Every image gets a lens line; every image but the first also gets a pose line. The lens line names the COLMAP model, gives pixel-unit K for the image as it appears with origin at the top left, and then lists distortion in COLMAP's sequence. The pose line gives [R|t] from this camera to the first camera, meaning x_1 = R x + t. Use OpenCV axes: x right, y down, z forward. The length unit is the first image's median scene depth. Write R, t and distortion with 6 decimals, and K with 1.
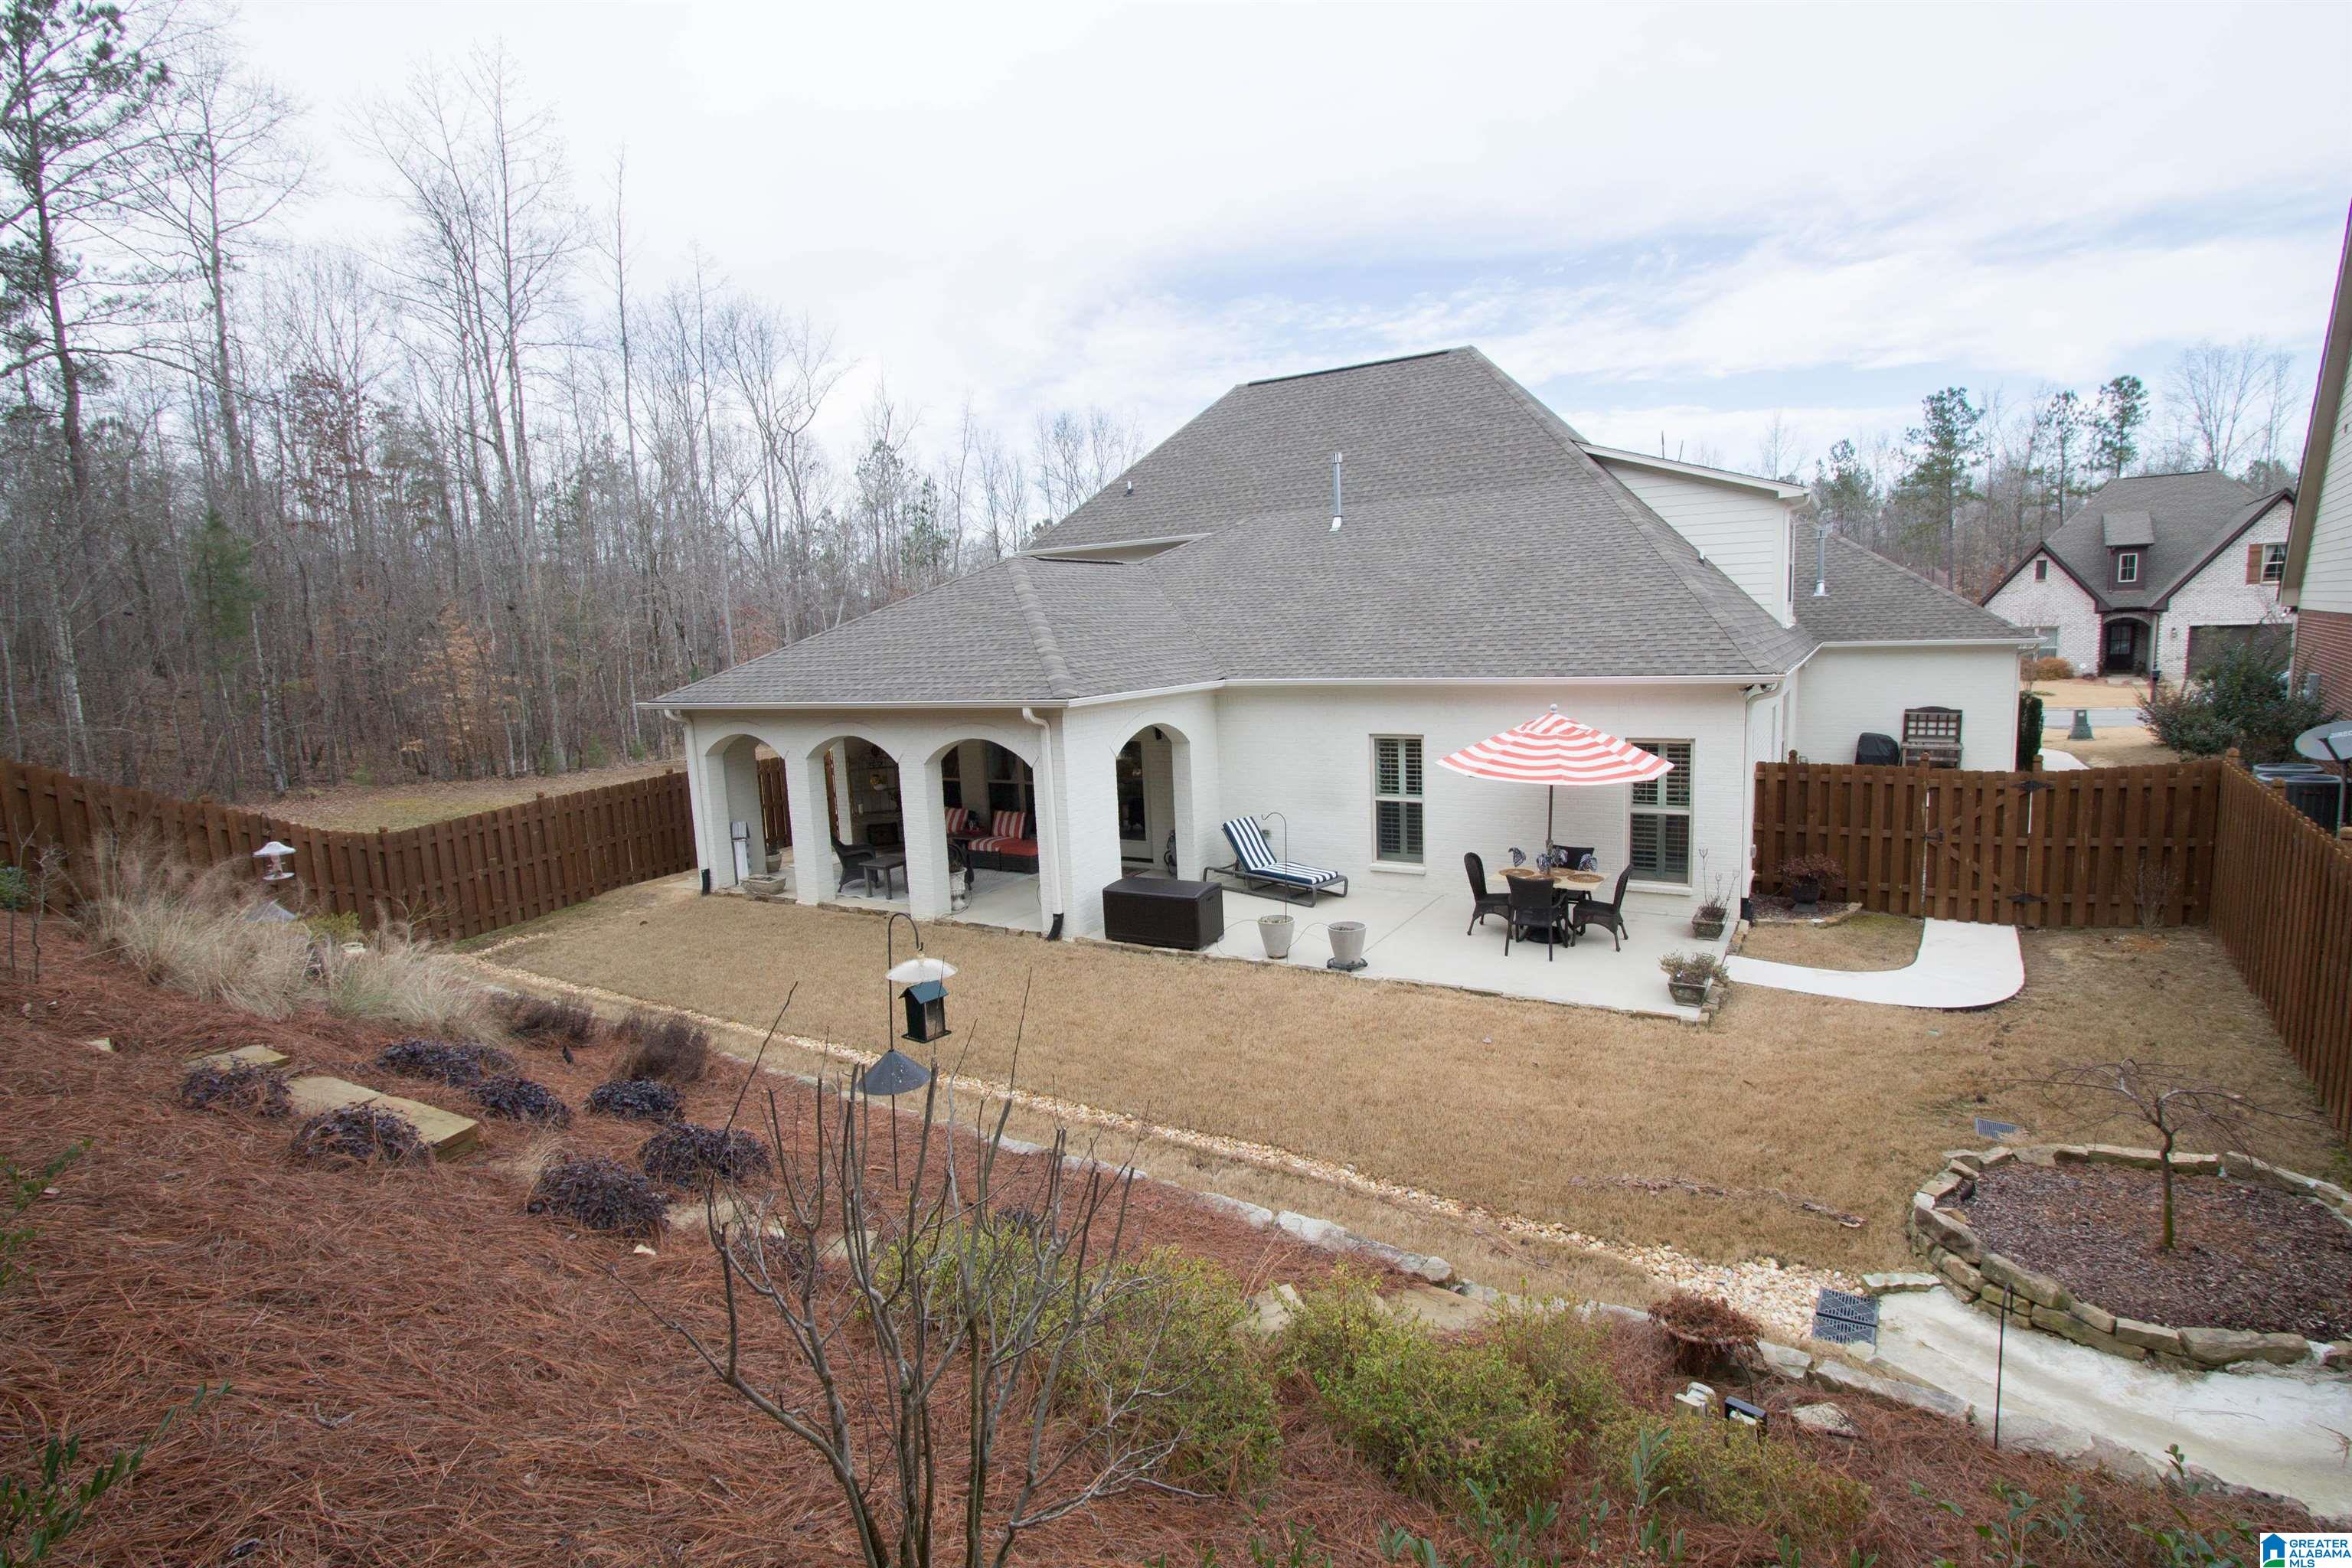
lens RADIAL K [[1119.2, 0, 1168.9], [0, 1119.2, 780.1], [0, 0, 1]] dist [-0.003161, 0.000173]
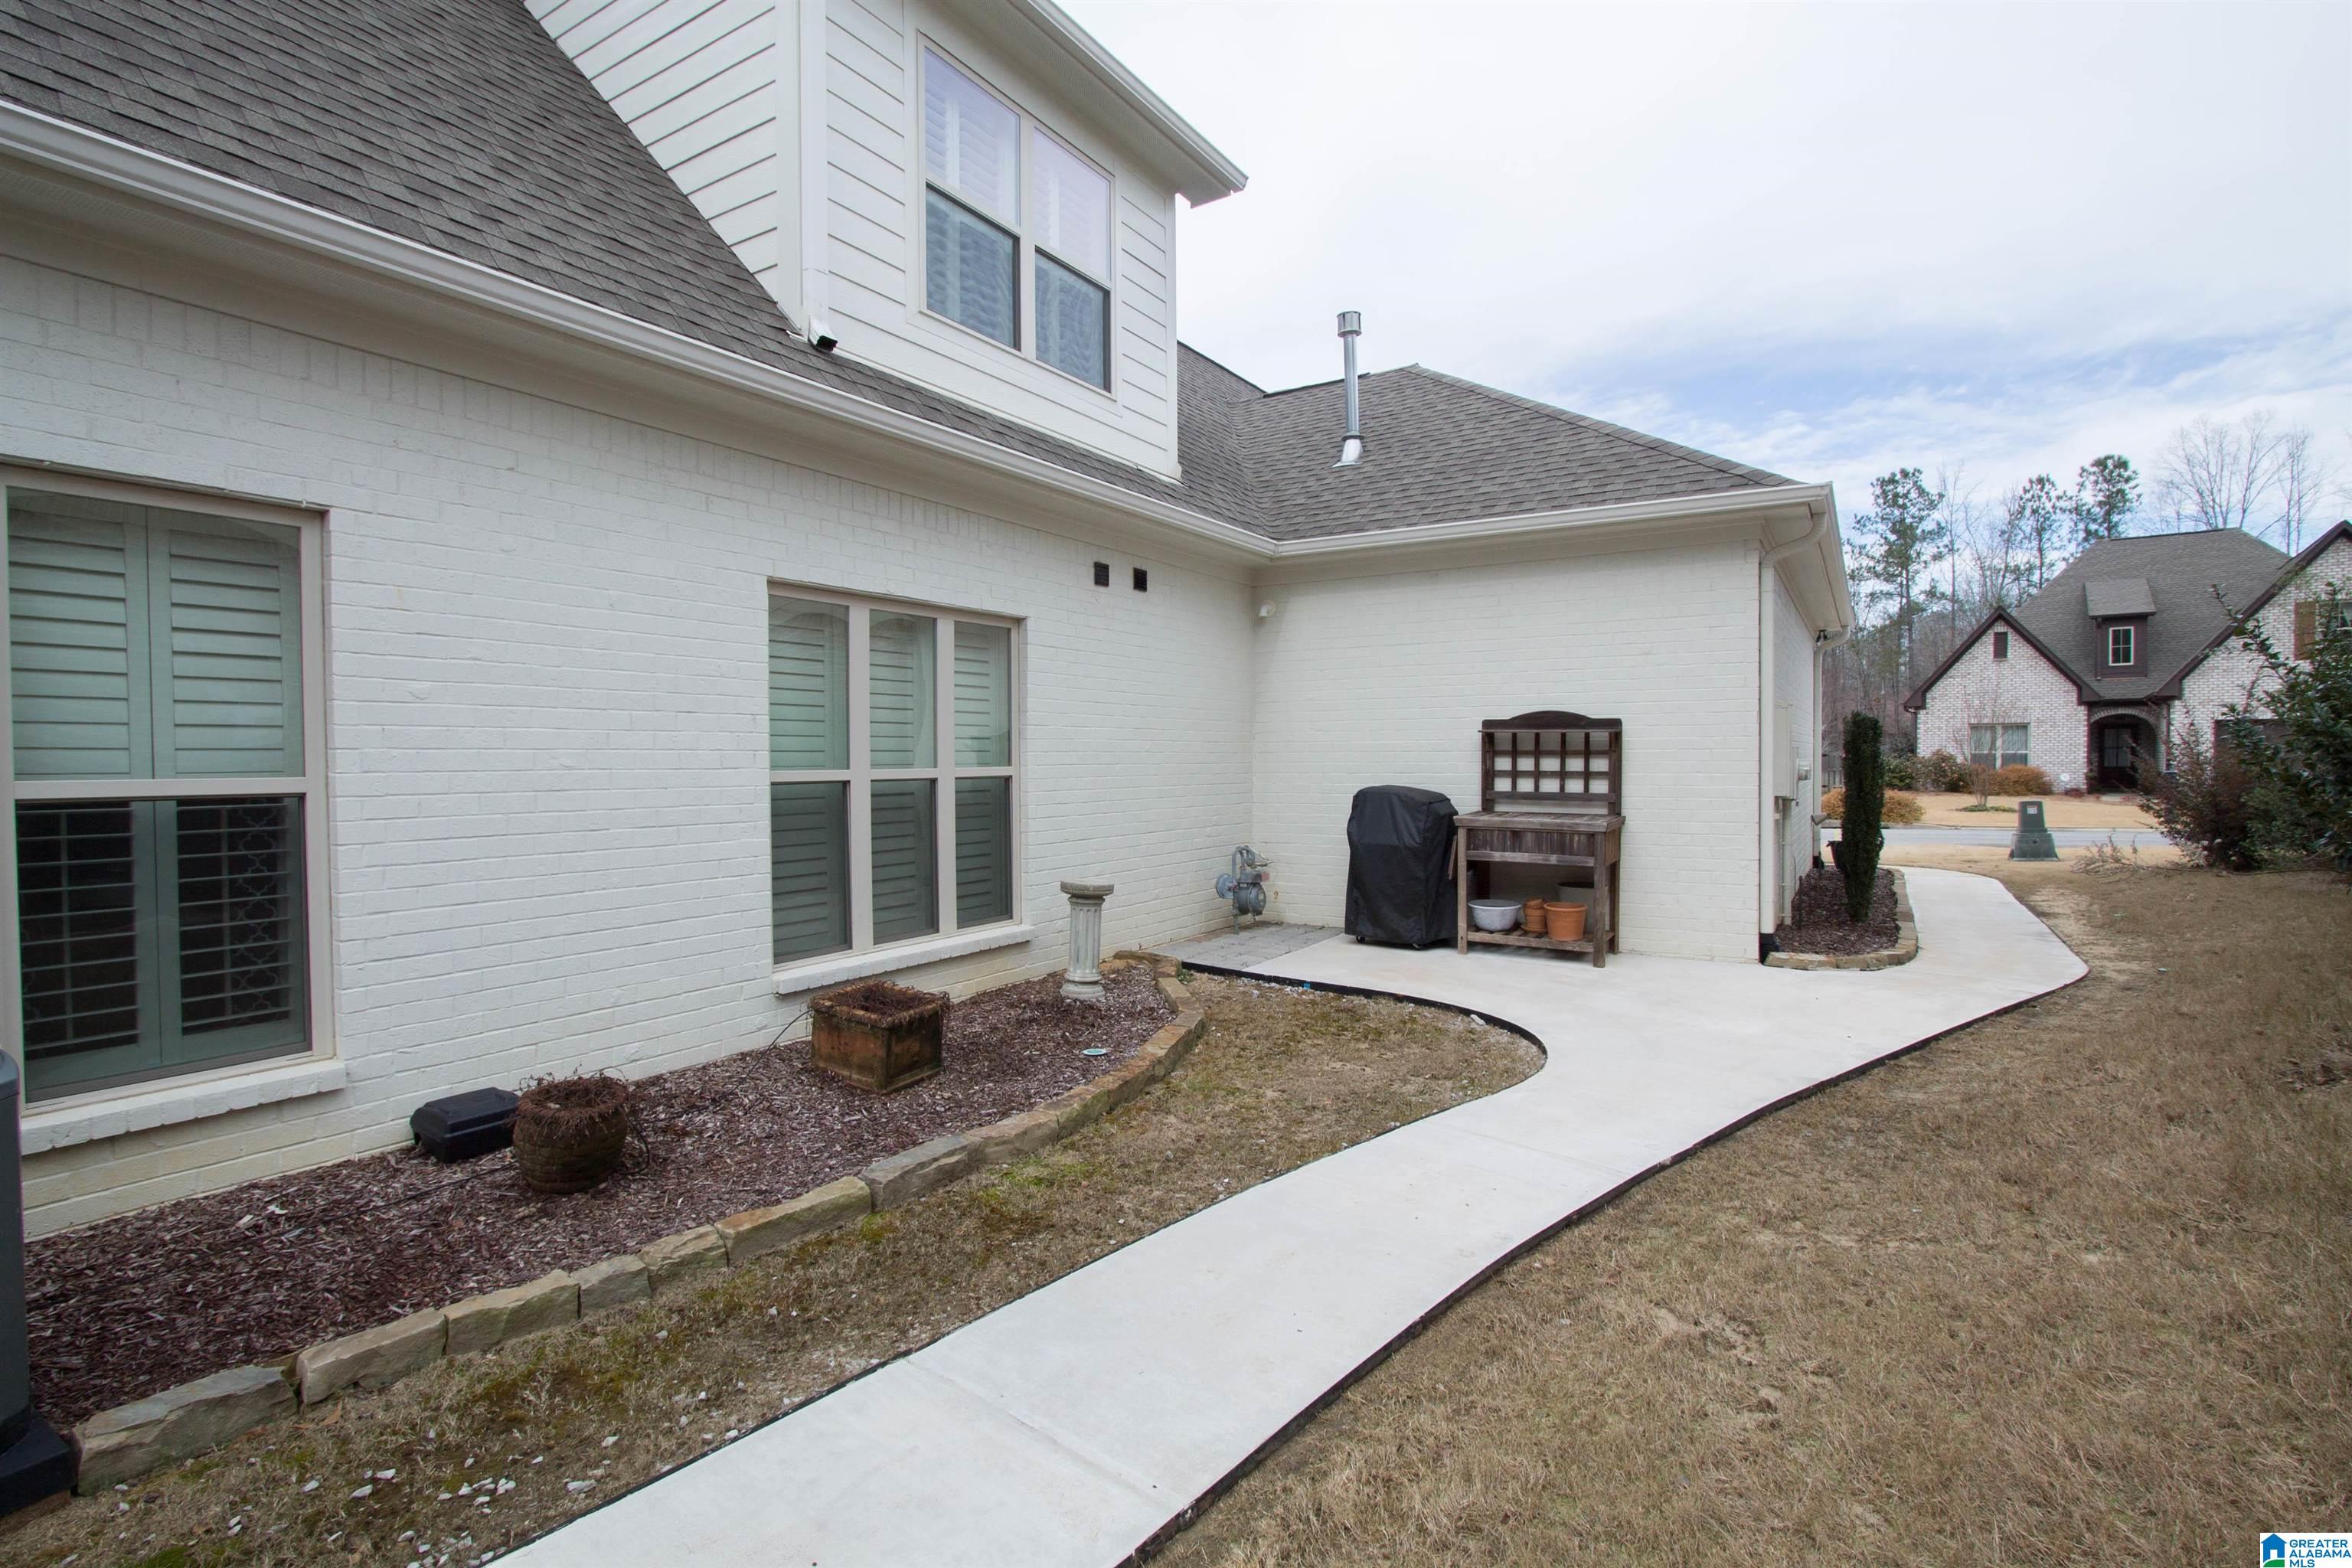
lens RADIAL K [[1119.2, 0, 1176.1], [0, 1119.2, 785.2], [0, 0, 1]] dist [-0.003161, 0.000173]
pose [[0.999423, 0.033557, -0.005306, 0.536637], [-0.033940, 0.993093, -0.112313, 0.000963], [0.001500, 0.112428, 0.993659, 0.614318]]
